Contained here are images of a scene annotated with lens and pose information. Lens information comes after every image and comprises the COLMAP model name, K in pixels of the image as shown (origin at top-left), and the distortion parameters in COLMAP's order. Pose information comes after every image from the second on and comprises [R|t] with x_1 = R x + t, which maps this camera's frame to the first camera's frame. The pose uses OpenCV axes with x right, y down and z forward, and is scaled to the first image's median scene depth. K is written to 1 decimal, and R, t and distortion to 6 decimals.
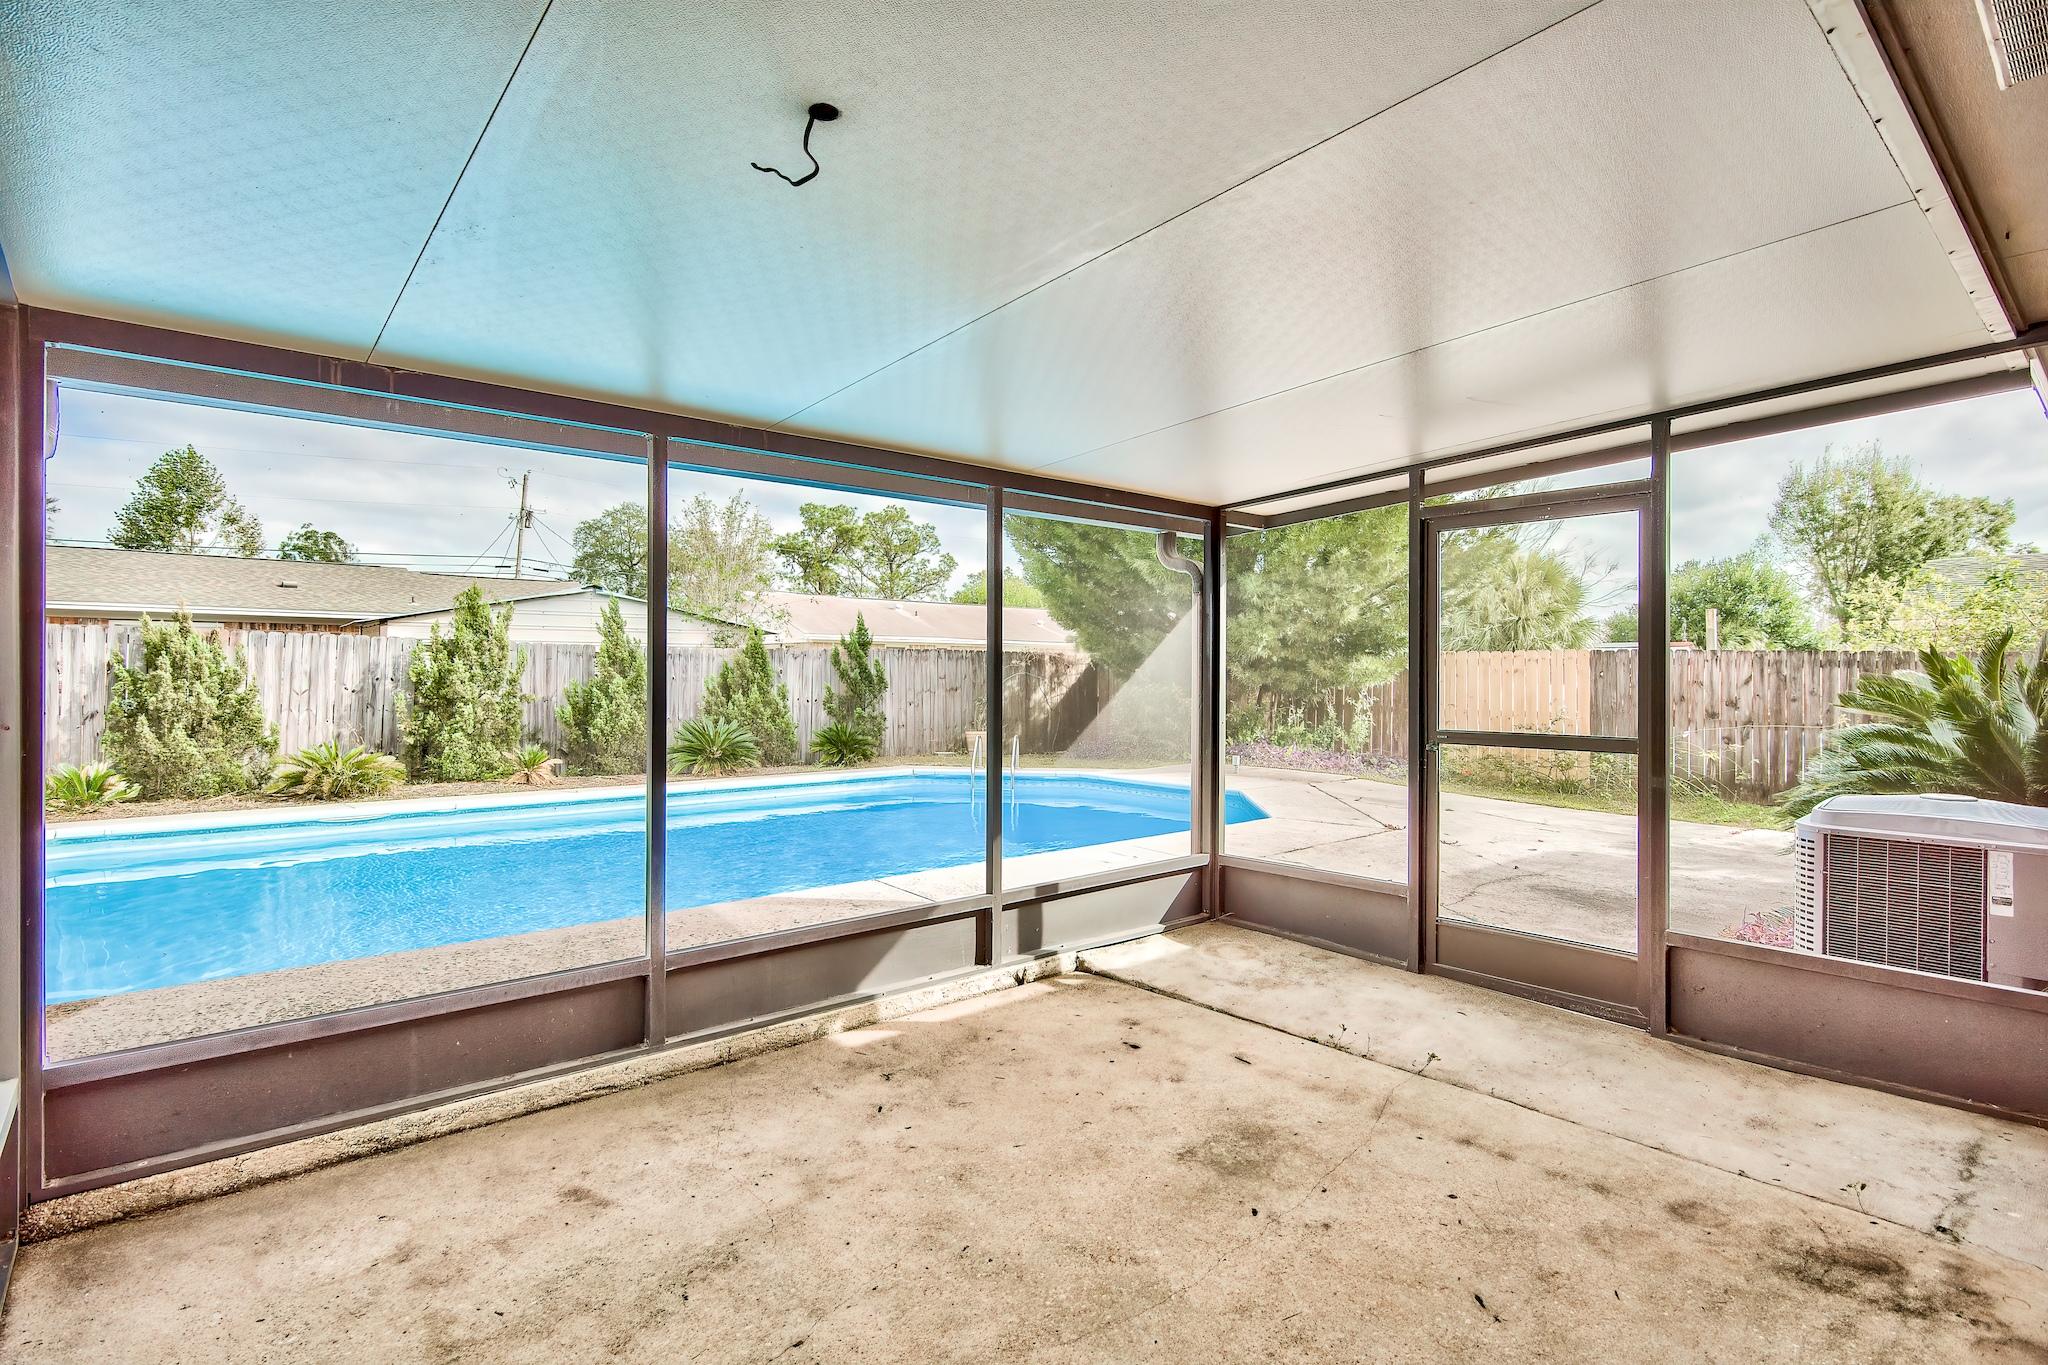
lens RADIAL K [[981.9, 0, 1024.0], [0, 981.9, 682.5], [0, 0, 1]] dist [-0.004358, -0.000594]
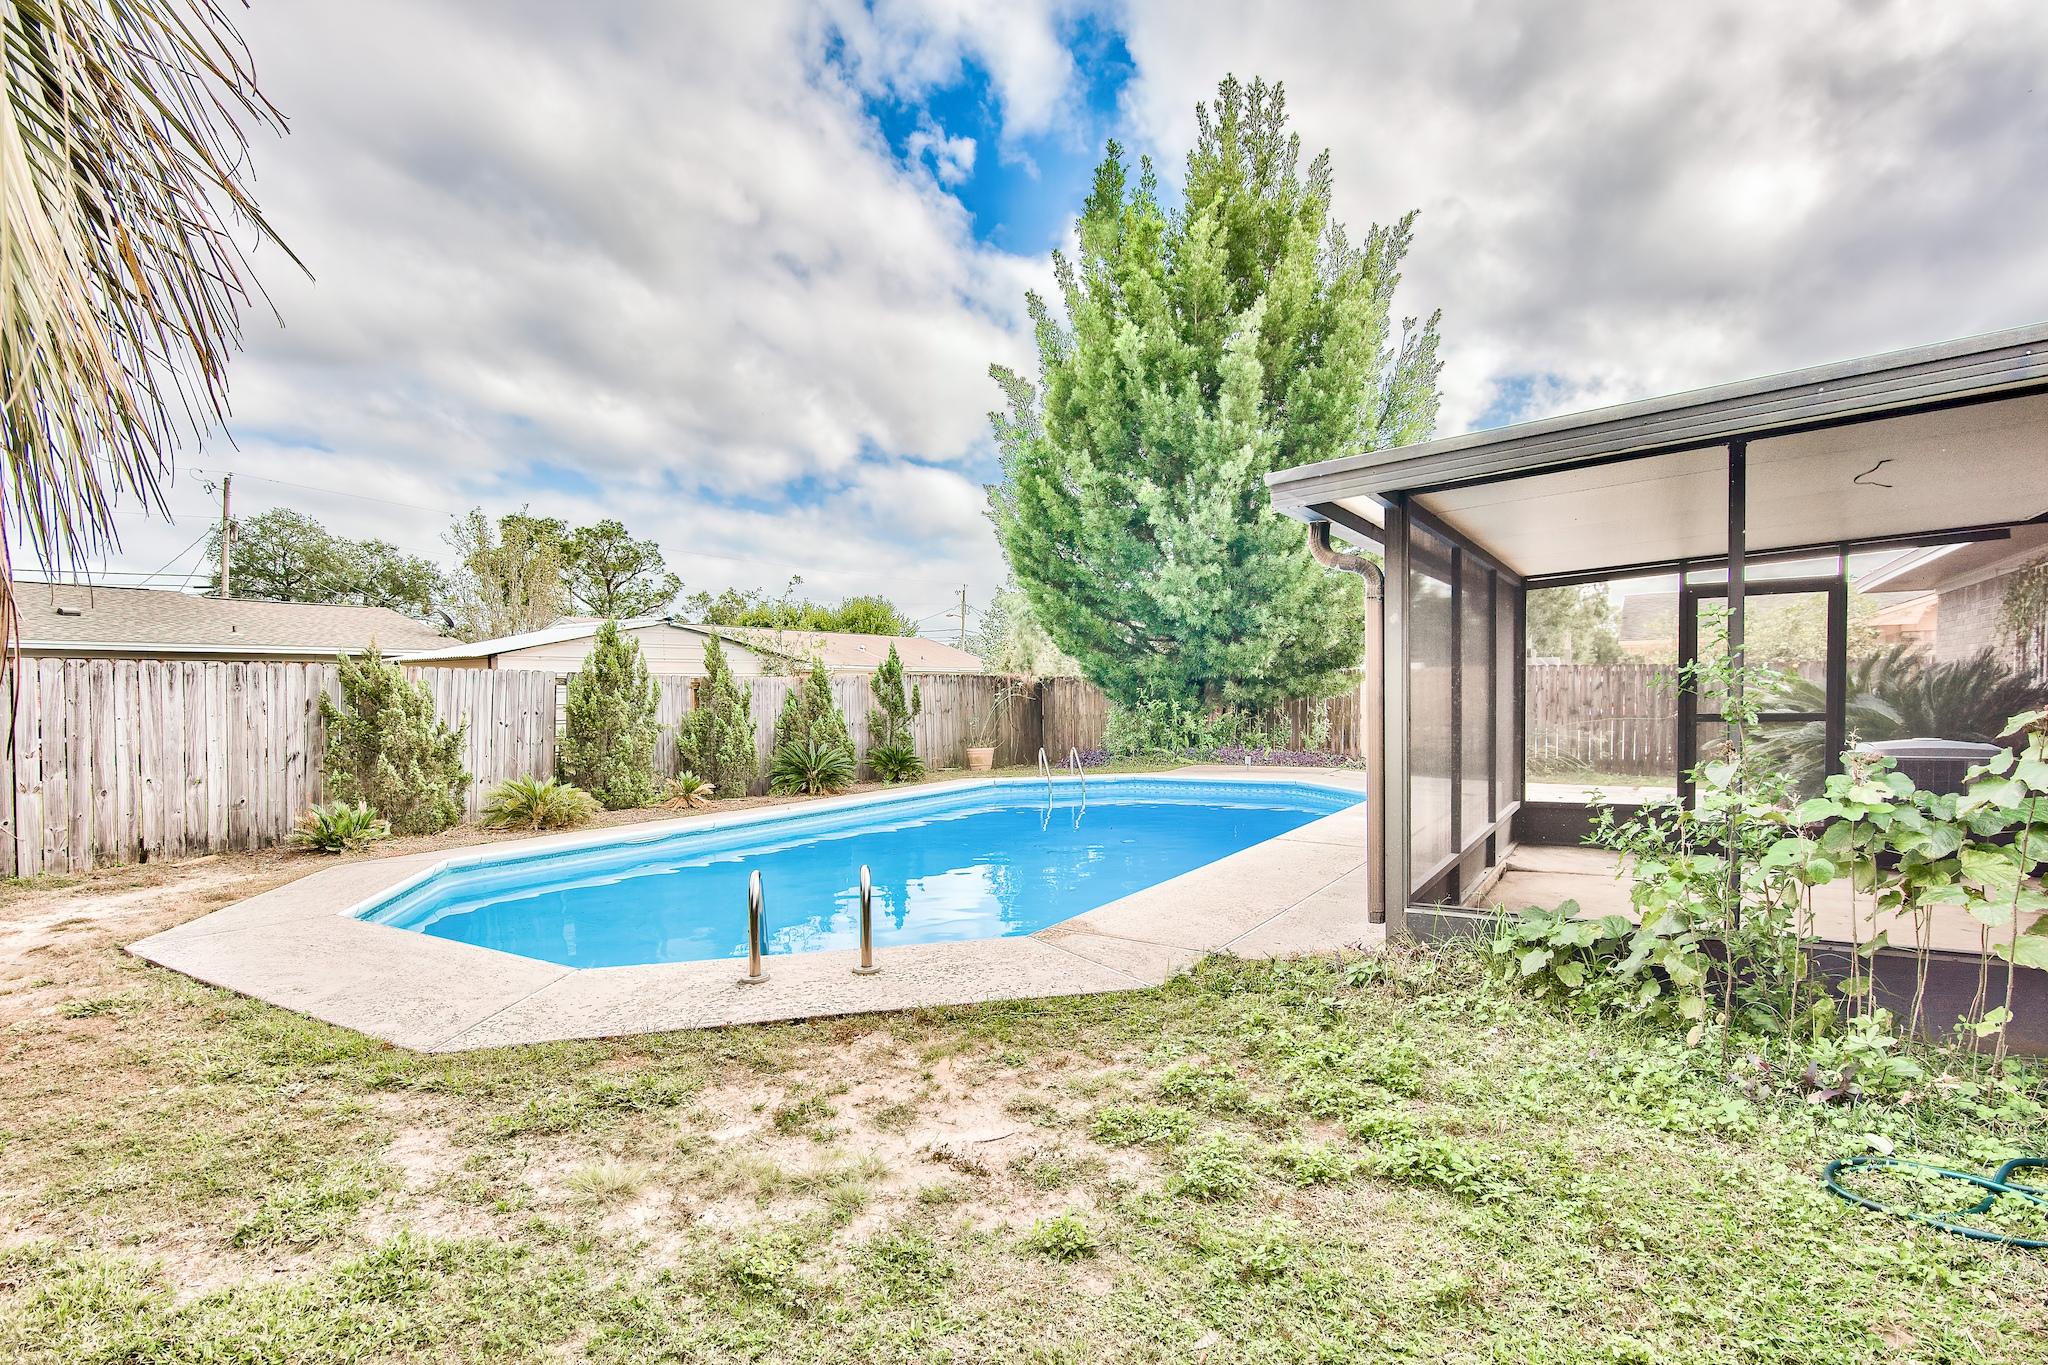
lens RADIAL K [[1000.9, 0, 1025.5], [0, 1000.9, 702.4], [0, 0, 1]] dist [-0.003140, -0.000522]
pose [[0.955824, -0.025189, 0.292860, -0.387634], [0.026022, 0.999661, 0.001051, -0.001483], [-0.292787, 0.006616, 0.956155, -0.110744]]
